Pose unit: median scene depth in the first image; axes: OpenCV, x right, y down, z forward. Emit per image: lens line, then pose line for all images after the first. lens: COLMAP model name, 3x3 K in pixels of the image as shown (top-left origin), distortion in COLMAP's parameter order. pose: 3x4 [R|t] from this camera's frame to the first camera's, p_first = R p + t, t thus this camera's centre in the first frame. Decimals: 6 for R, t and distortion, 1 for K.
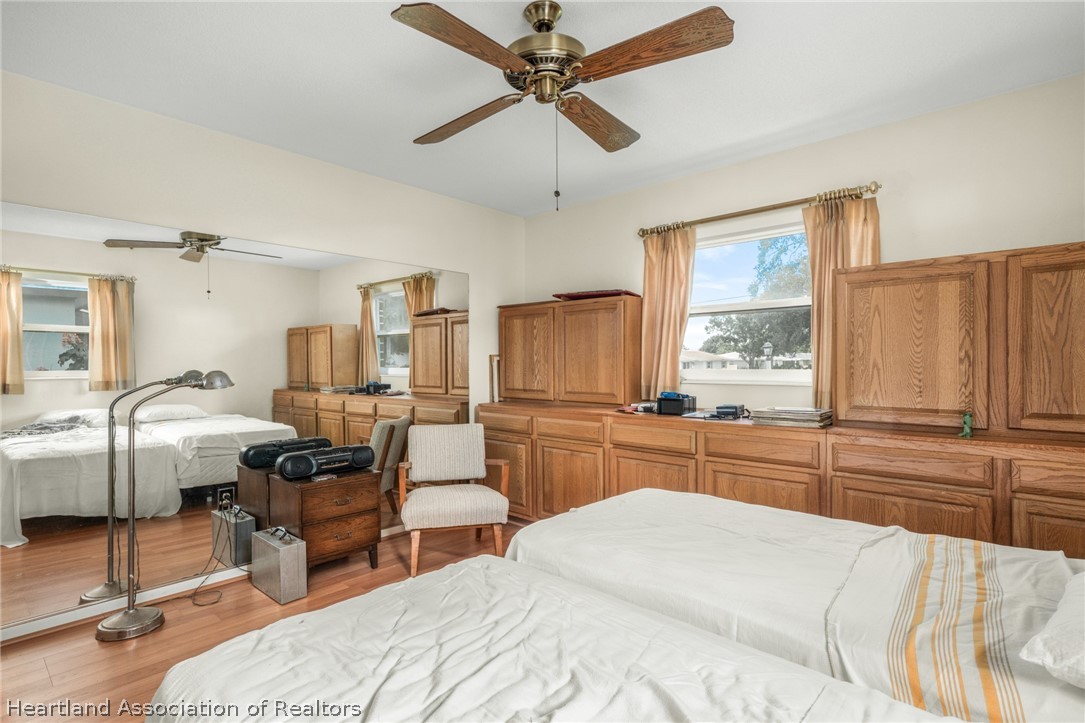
lens RADIAL K [[559.4, 0, 542.5], [0, 559.4, 361.5], [0, 0, 1]] dist [0.001808, 0.000248]
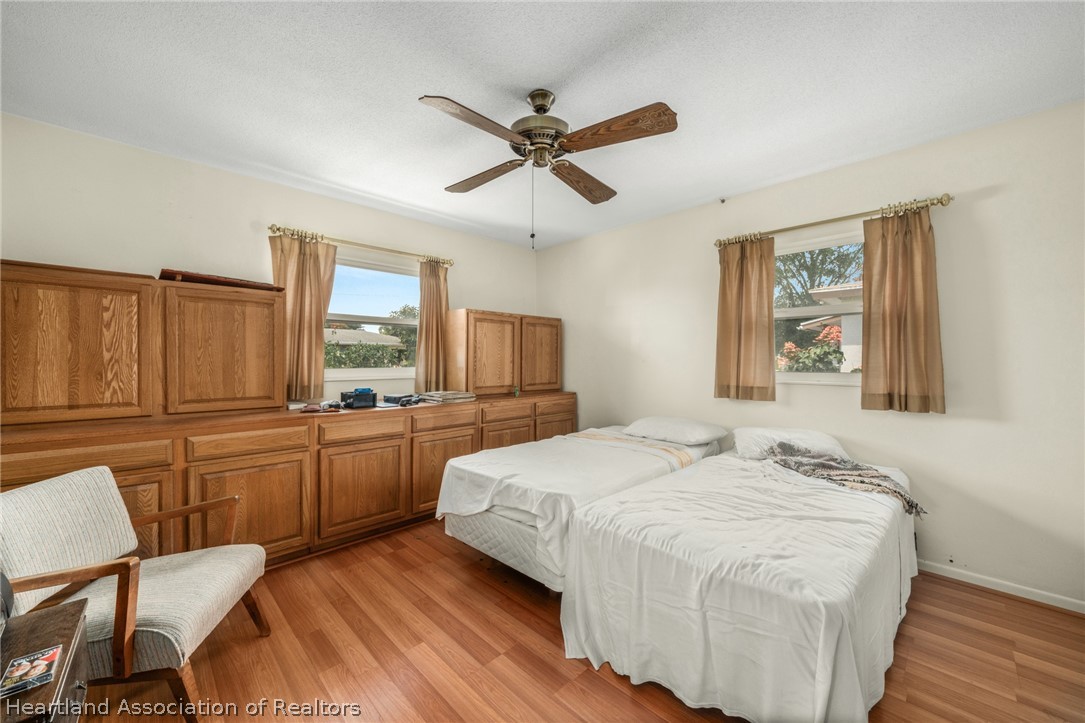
lens RADIAL K [[404.3, 0, 542.5], [0, 404.3, 361.5], [0, 0, 1]] dist [-0.001370, -0.000225]
pose [[0.043980, 0.002812, 0.999028, -0.769414], [-0.003728, 0.999990, -0.002651, 0.000632], [-0.999025, -0.003608, 0.043990, 0.774033]]
